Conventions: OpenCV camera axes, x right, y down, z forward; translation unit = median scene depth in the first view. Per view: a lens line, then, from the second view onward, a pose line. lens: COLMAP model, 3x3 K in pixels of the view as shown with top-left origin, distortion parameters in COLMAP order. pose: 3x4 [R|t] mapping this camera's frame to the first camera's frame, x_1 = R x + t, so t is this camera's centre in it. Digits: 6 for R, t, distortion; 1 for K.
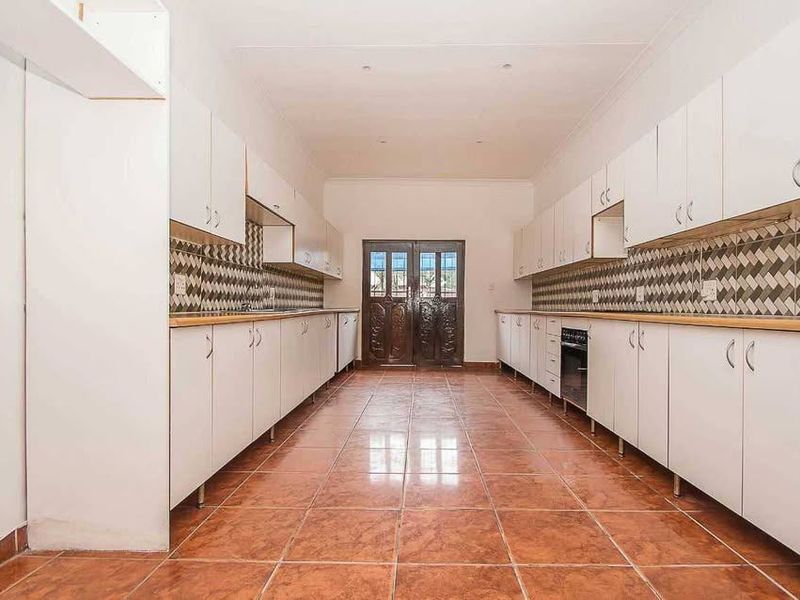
lens RADIAL K [[409.2, 0, 412.0], [0, 409.2, 309.0], [0, 0, 1]] dist [-0.015539, 0.015277]
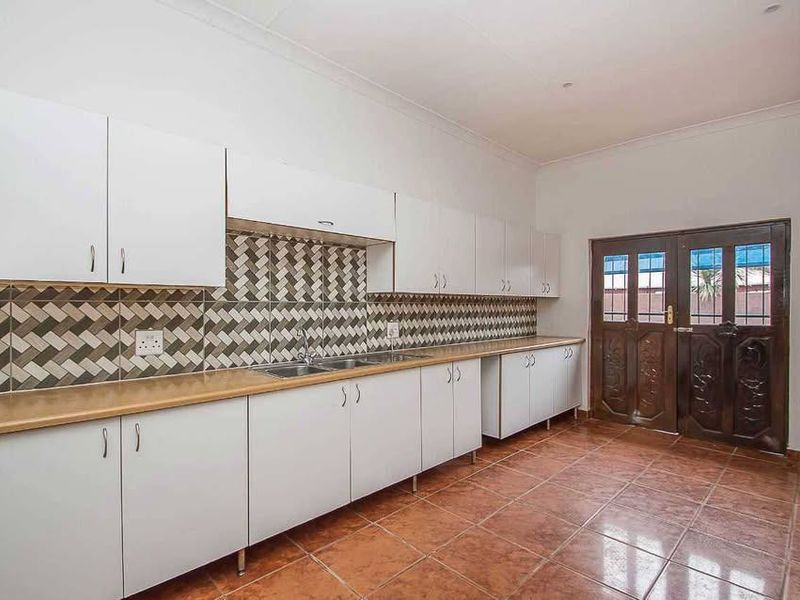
lens RADIAL K [[409.2, 0, 412.0], [0, 409.2, 309.0], [0, 0, 1]] dist [-0.015539, 0.015277]
pose [[0.726740, 0.004113, -0.686901, 0.137243], [-0.006984, 0.999975, -0.001402, -0.048061], [0.686878, 0.005816, 0.726750, 0.283356]]
